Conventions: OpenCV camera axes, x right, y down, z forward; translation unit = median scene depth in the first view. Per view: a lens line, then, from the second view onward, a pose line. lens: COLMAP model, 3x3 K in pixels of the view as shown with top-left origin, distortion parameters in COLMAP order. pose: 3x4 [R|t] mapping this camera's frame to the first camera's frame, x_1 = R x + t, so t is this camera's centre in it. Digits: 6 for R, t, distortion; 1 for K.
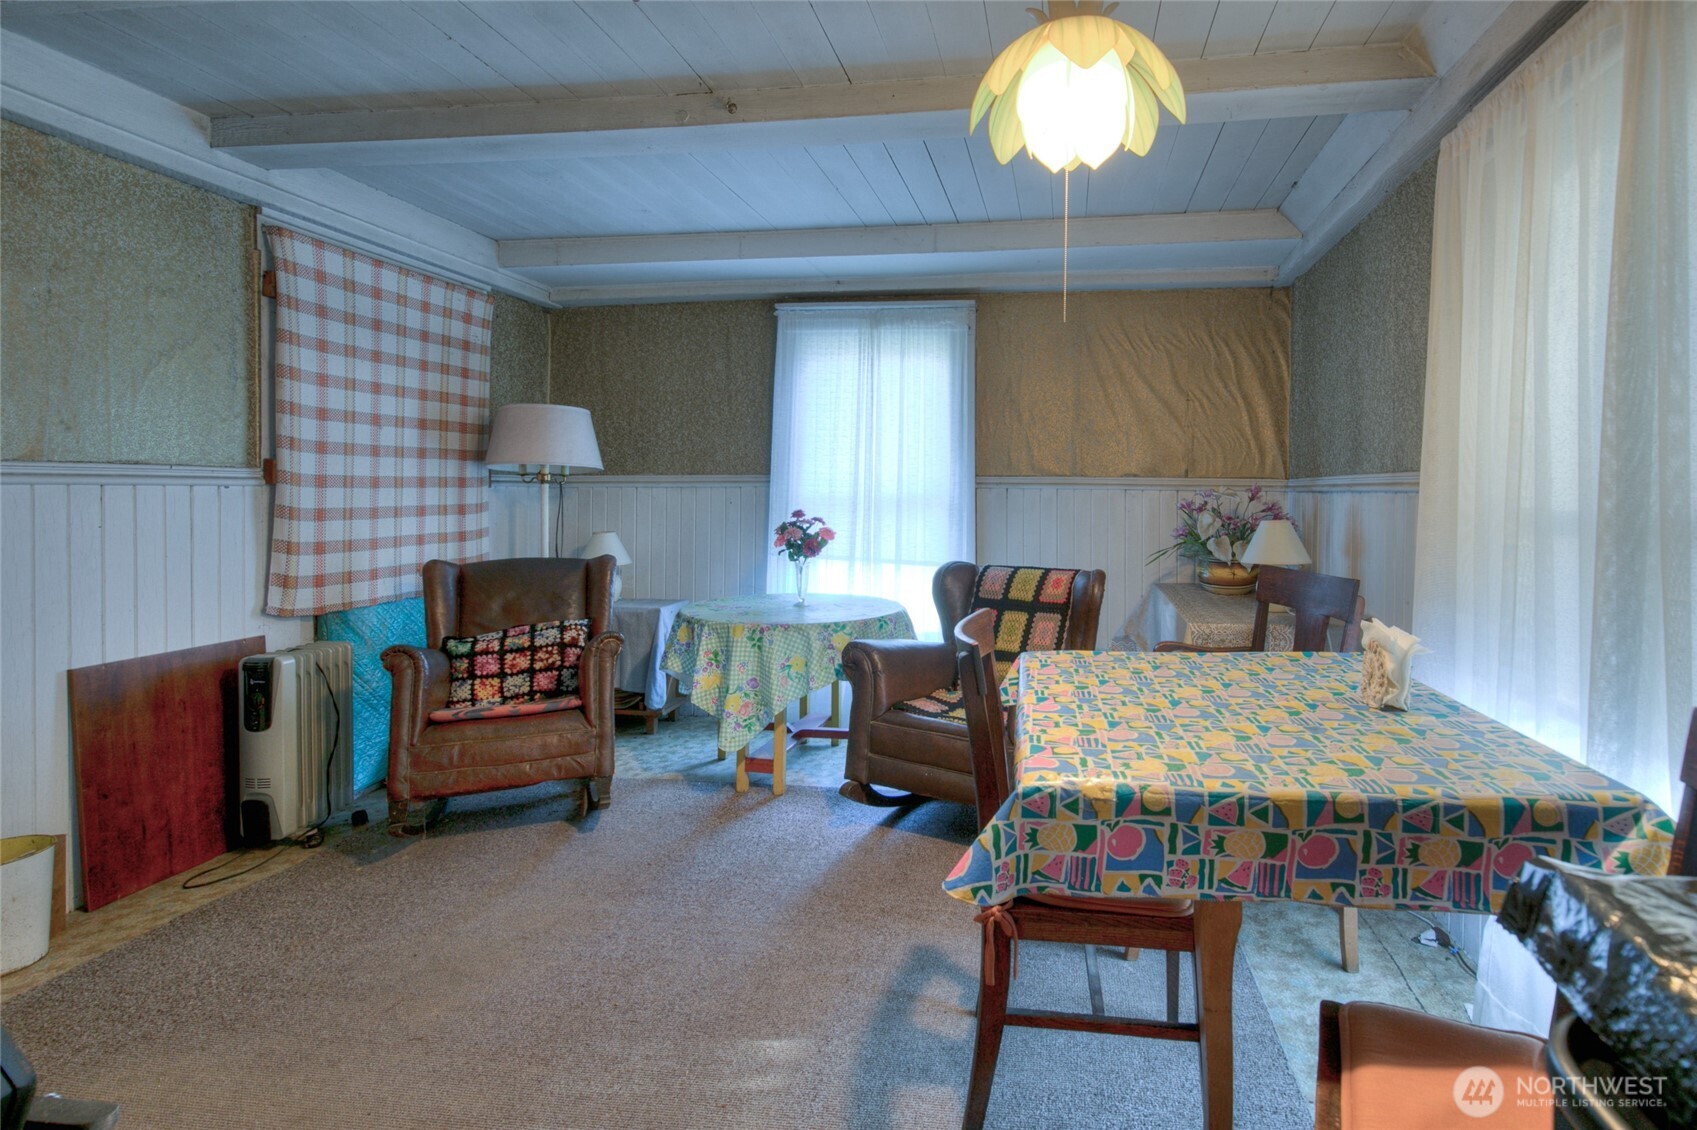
lens RADIAL K [[799.0, 0, 936.7], [0, 799.0, 519.1], [0, 0, 1]] dist [-0.001228, -0.000524]
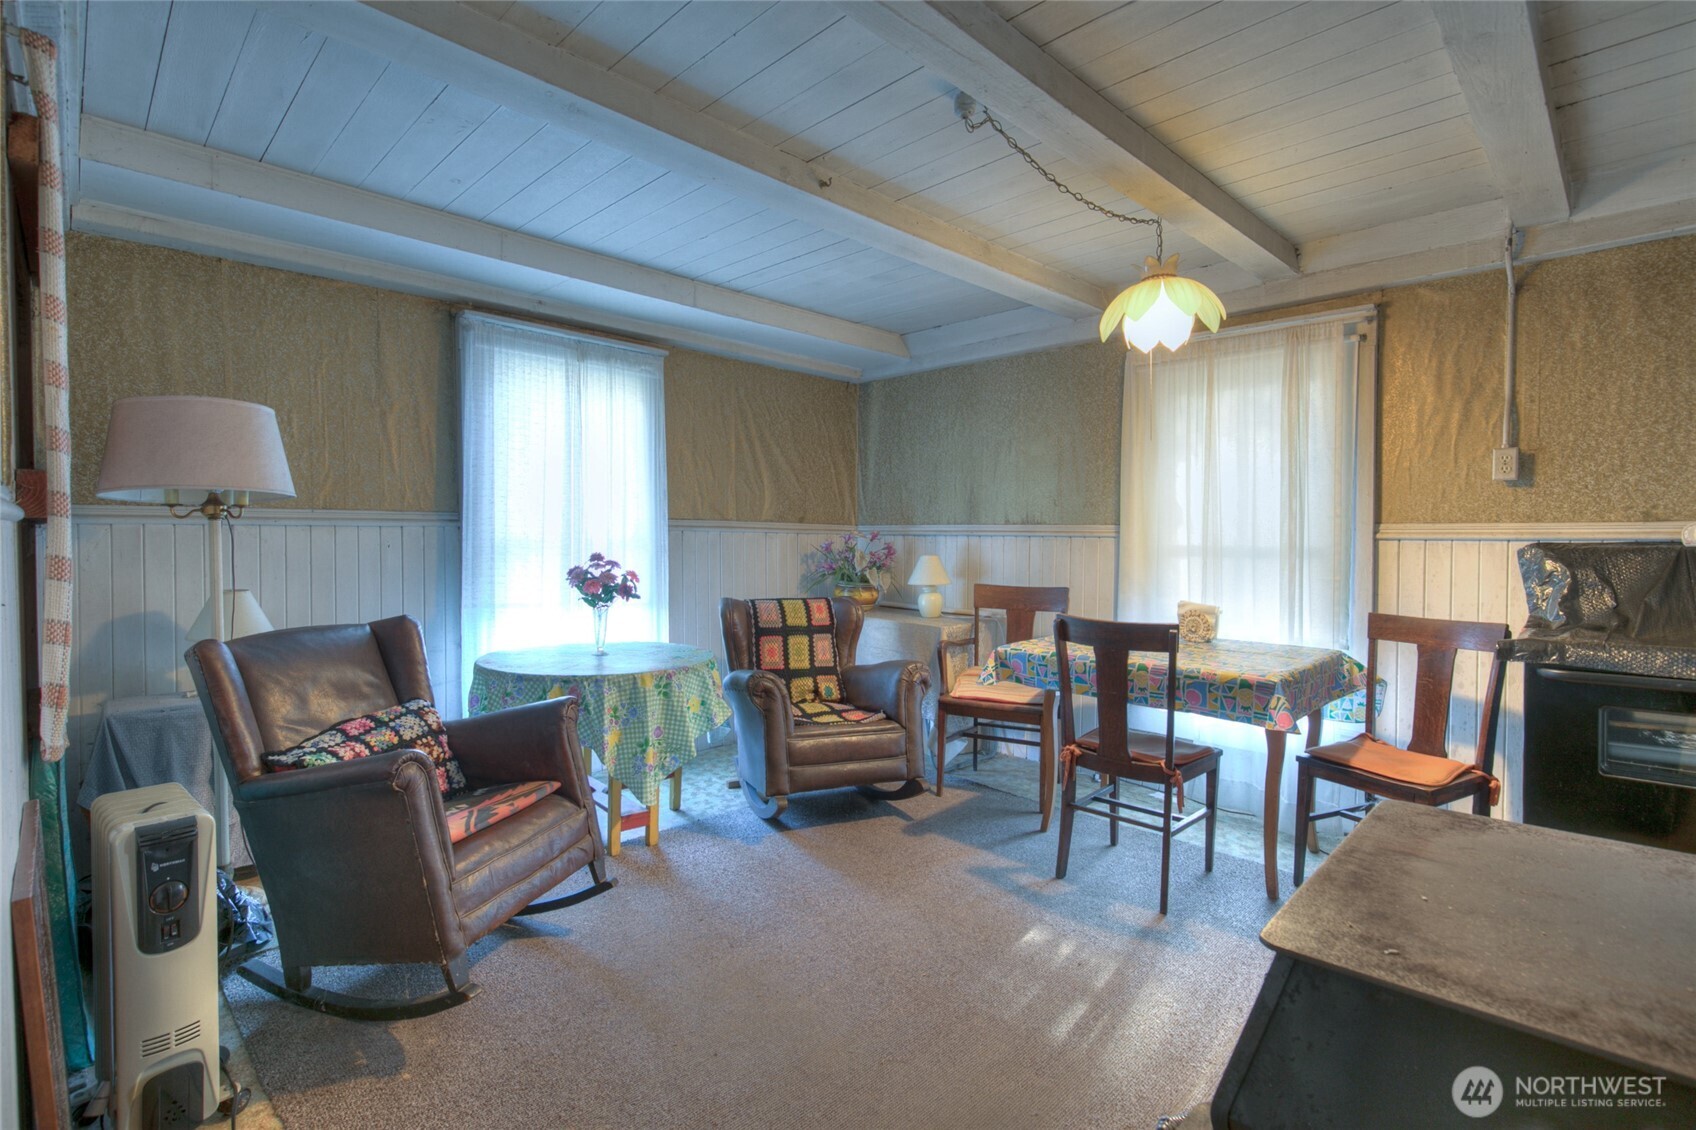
lens RADIAL K [[798.6, 0, 844.0], [0, 798.6, 561.8], [0, 0, 1]] dist [-0.001228, -0.000524]
pose [[0.622026, -0.023452, 0.782645, -0.670900], [0.016573, 0.999722, 0.016785, -0.011158], [-0.782821, 0.002530, 0.622242, 0.174342]]
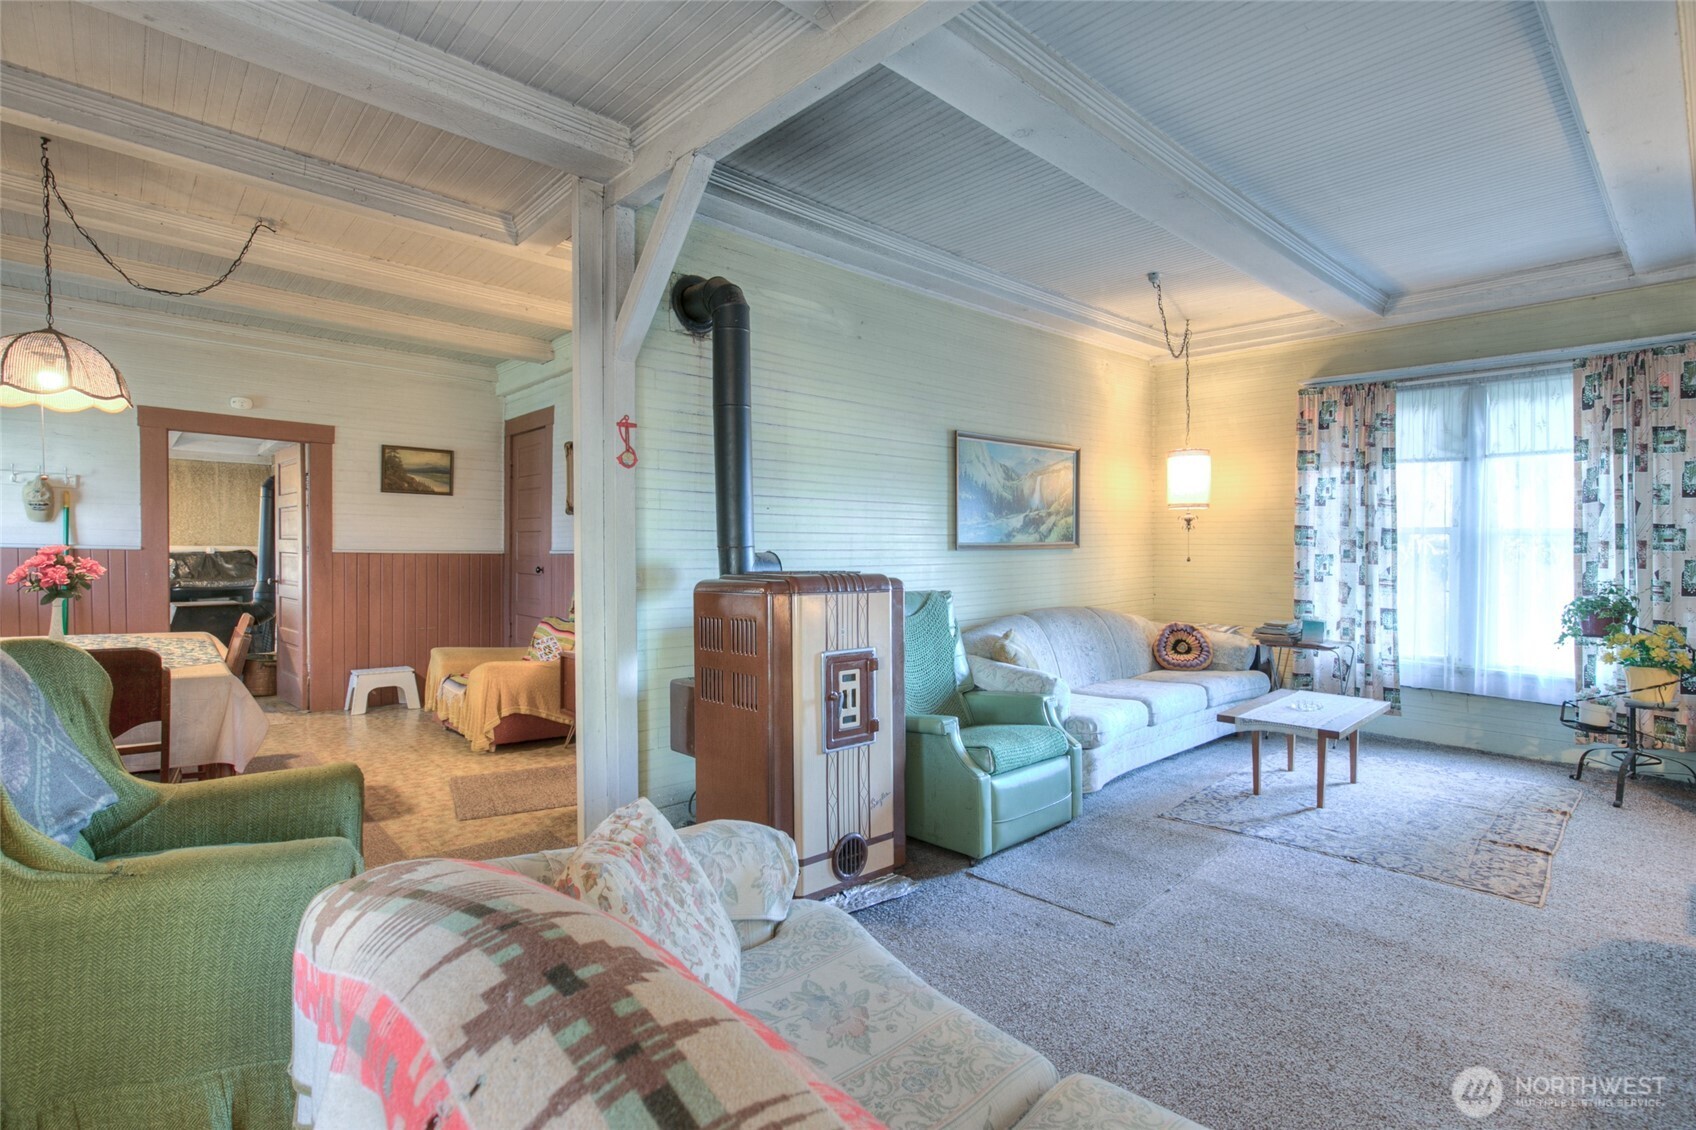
lens RADIAL K [[798.6, 0, 853.9], [0, 798.6, 560.2], [0, 0, 1]] dist [-0.001228, -0.000524]
pose [[-0.758276, -0.010889, 0.651843, -4.964595], [0.007048, 0.999665, 0.024898, -0.042626], [-0.651896, 0.023474, -0.757945, 1.036044]]
